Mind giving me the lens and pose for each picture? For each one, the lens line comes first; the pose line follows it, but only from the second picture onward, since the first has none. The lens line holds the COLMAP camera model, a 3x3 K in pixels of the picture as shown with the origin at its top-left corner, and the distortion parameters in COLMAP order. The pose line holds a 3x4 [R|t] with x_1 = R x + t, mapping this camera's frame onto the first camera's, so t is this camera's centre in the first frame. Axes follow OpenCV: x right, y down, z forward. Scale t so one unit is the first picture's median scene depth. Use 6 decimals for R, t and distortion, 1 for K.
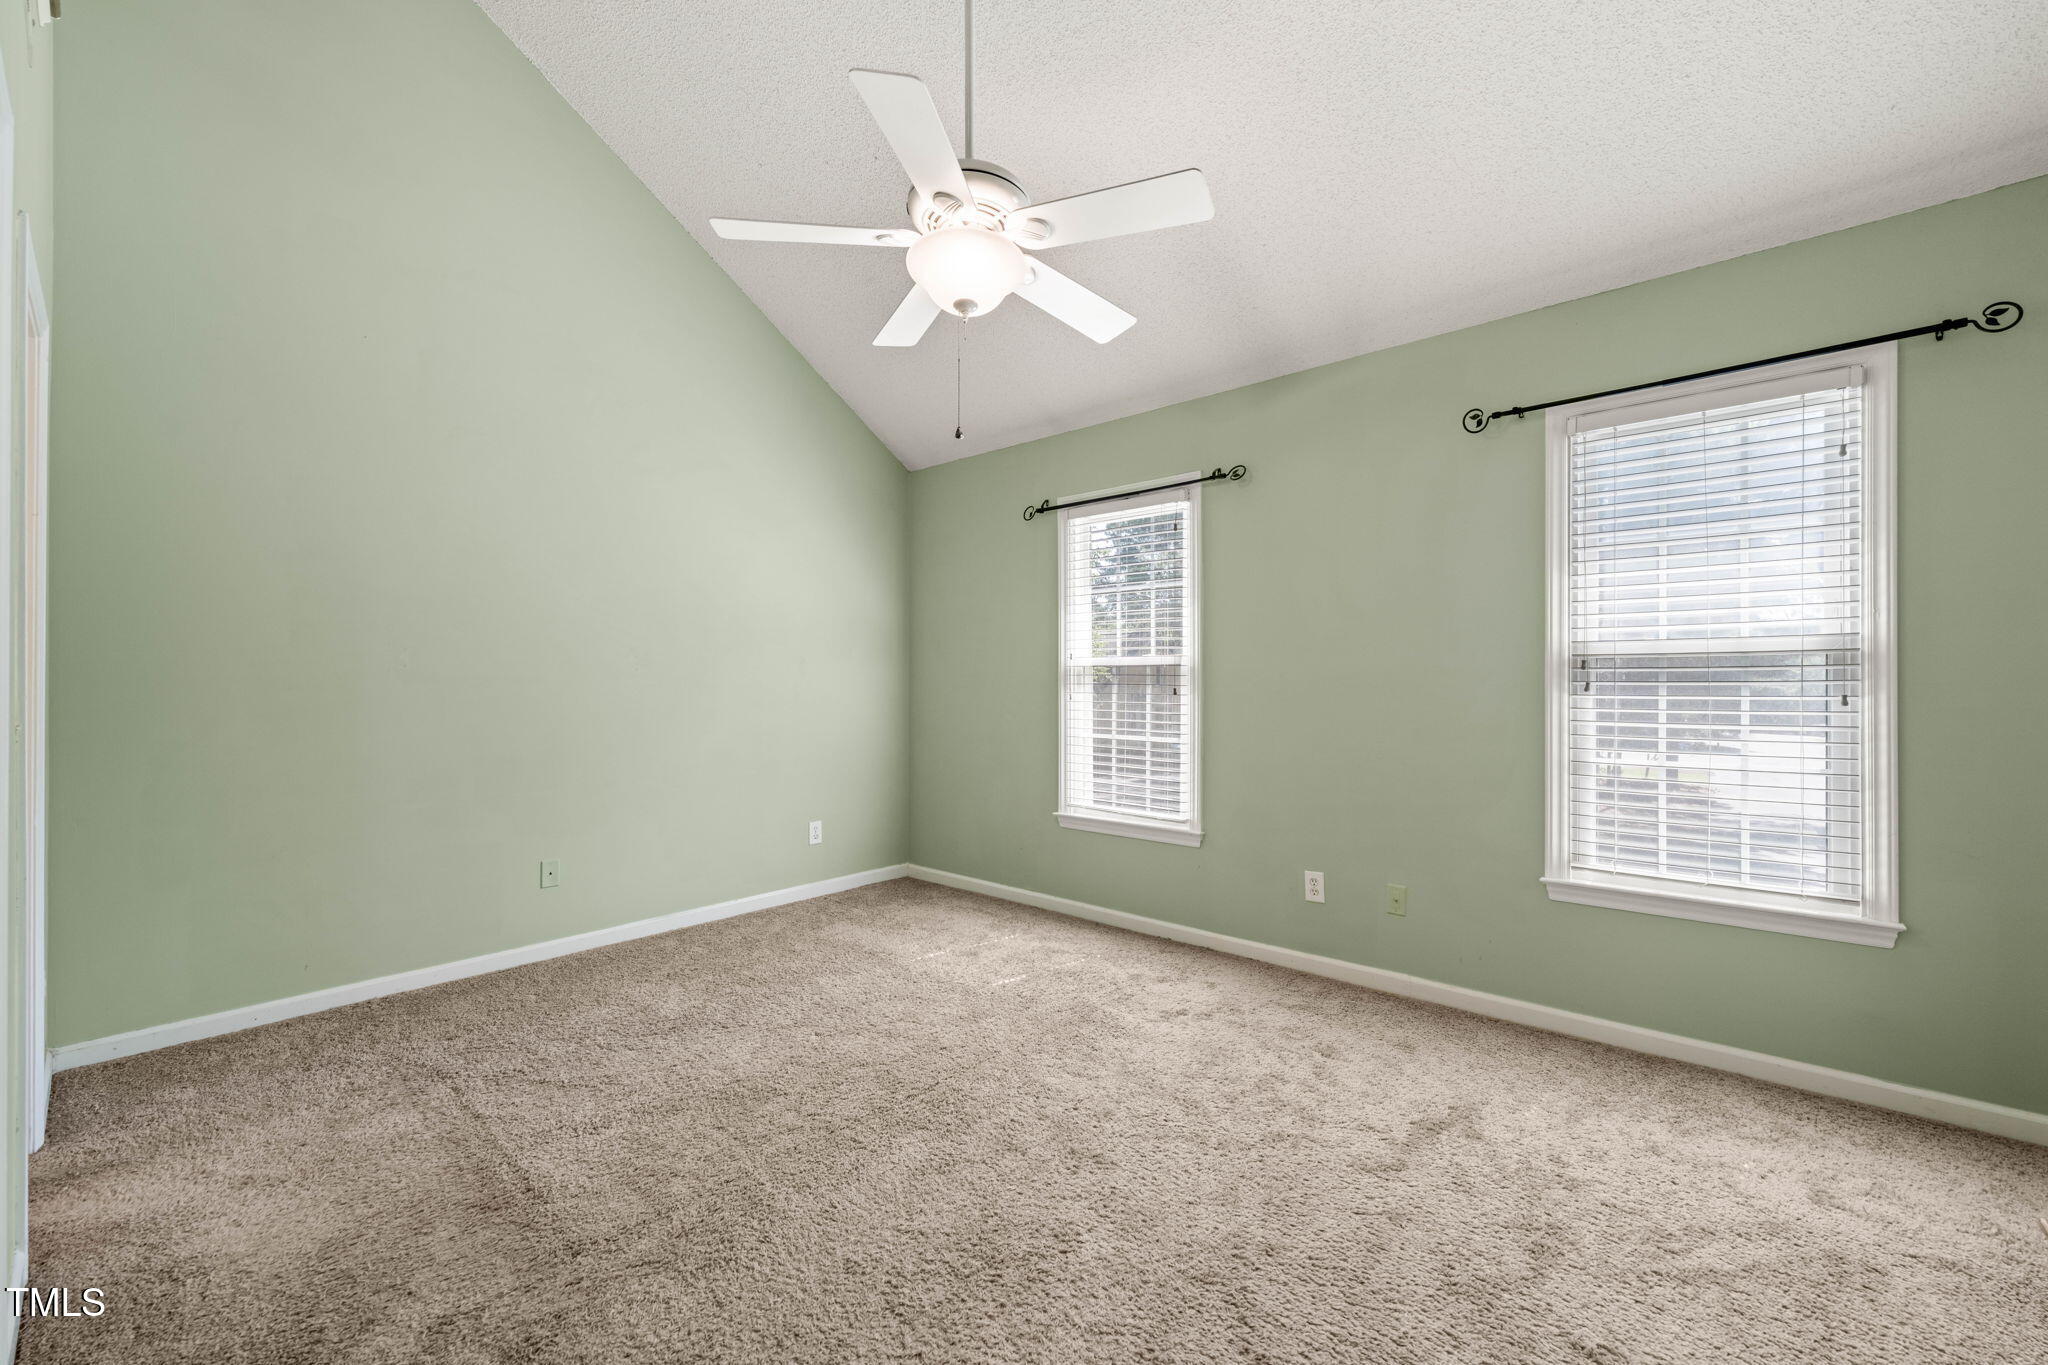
lens RADIAL K [[816.7, 0, 1035.0], [0, 816.7, 681.7], [0, 0, 1]] dist [0.003155, -0.000049]
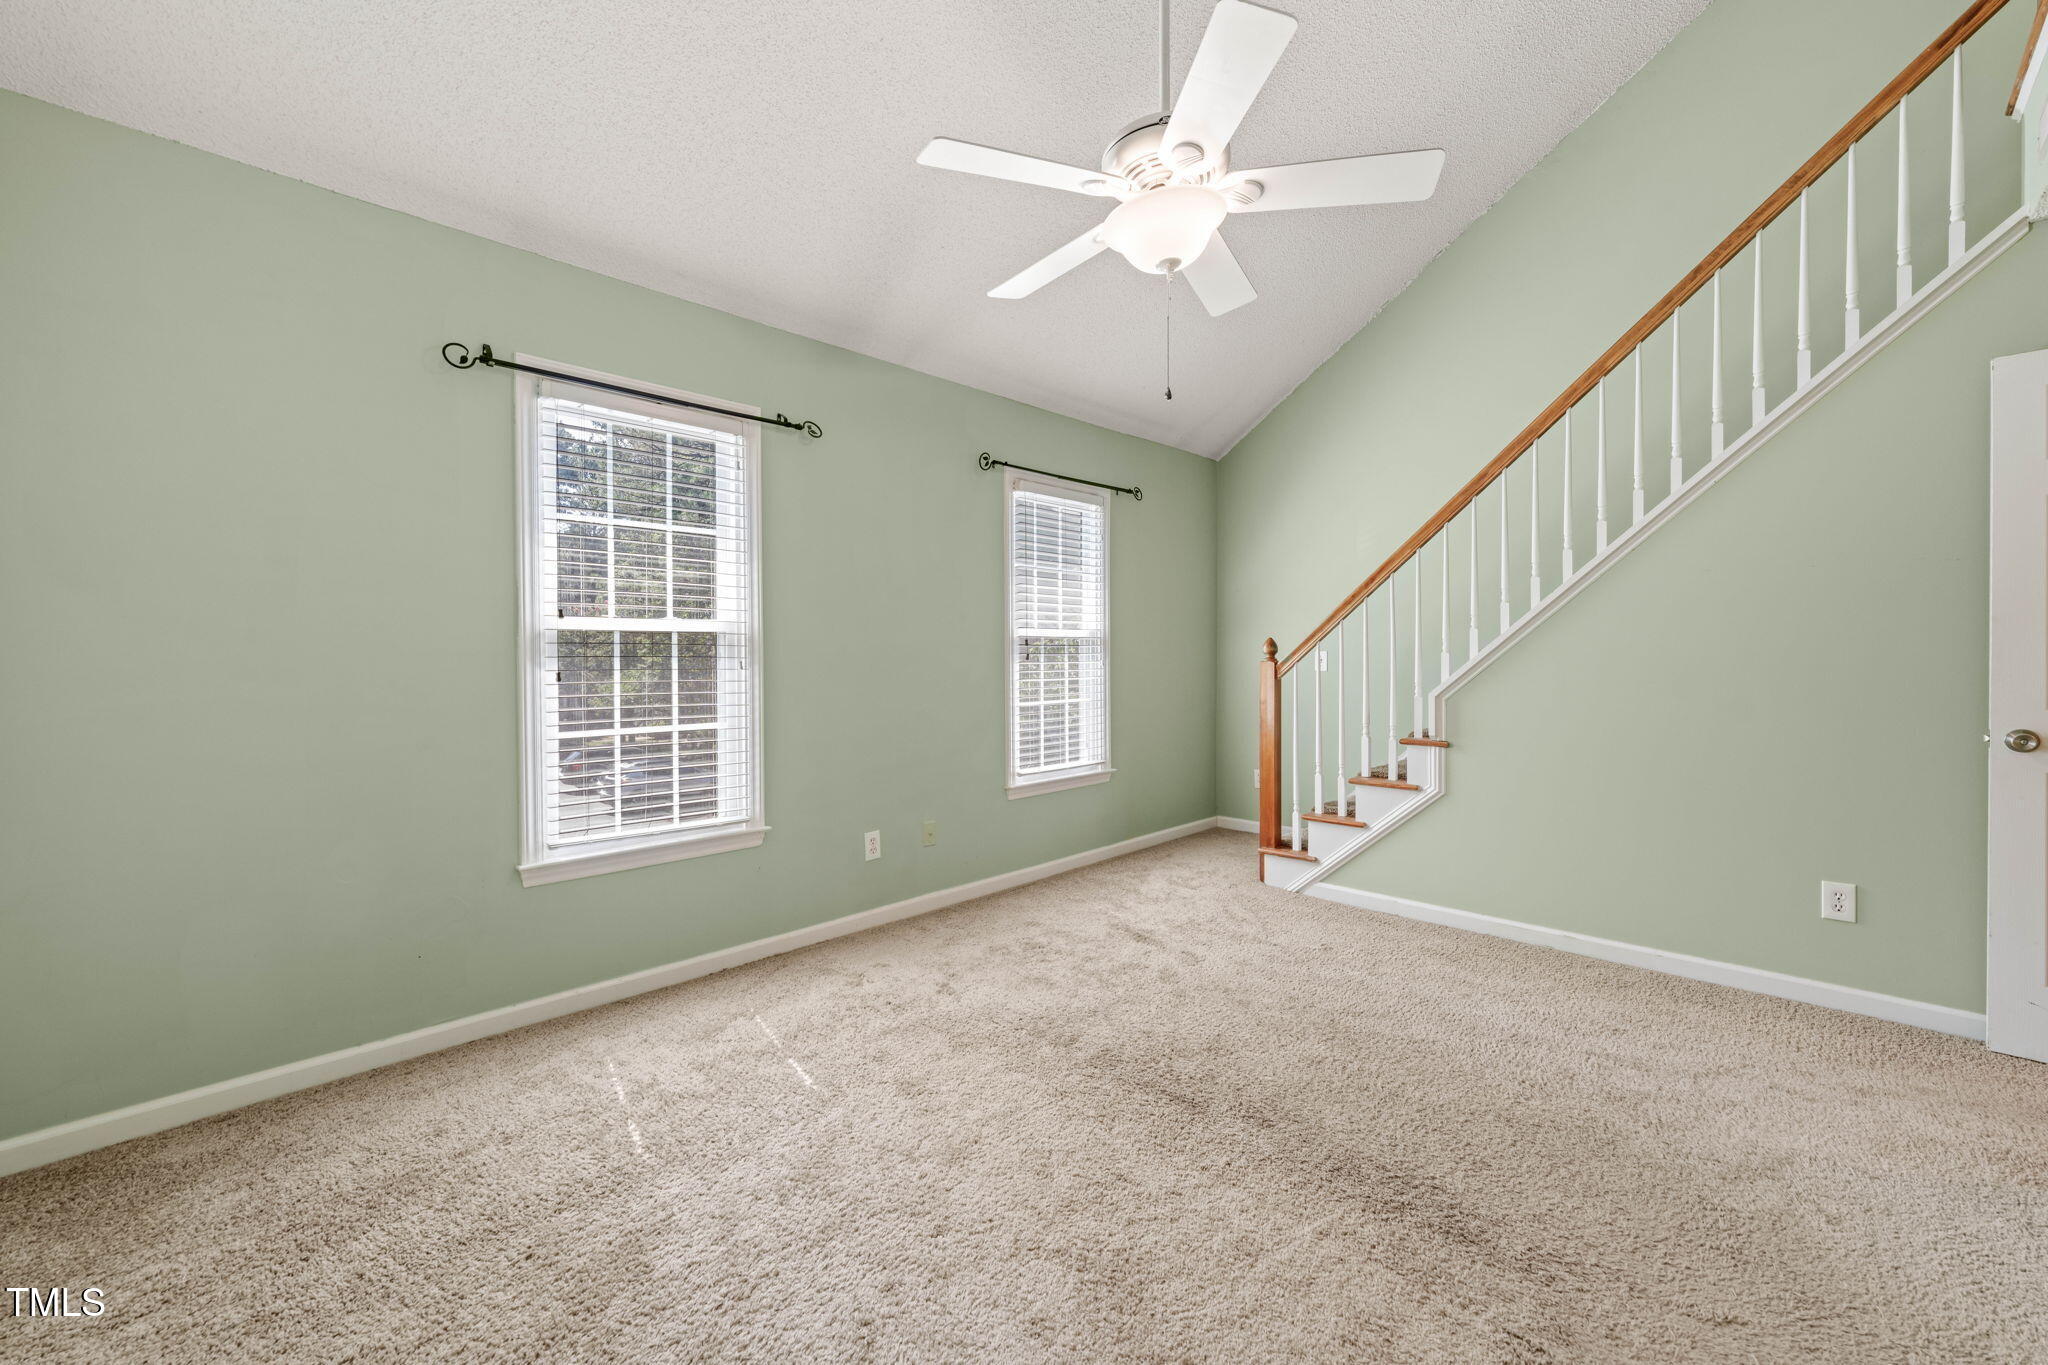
lens RADIAL K [[816.7, 0, 1033.5], [0, 816.7, 662.6], [0, 0, 1]] dist [0.003155, -0.000049]
pose [[0.059475, -0.012712, 0.998149, -0.653127], [-0.001331, 0.999917, 0.012814, -0.001718], [-0.998229, -0.002090, 0.059454, 0.673483]]
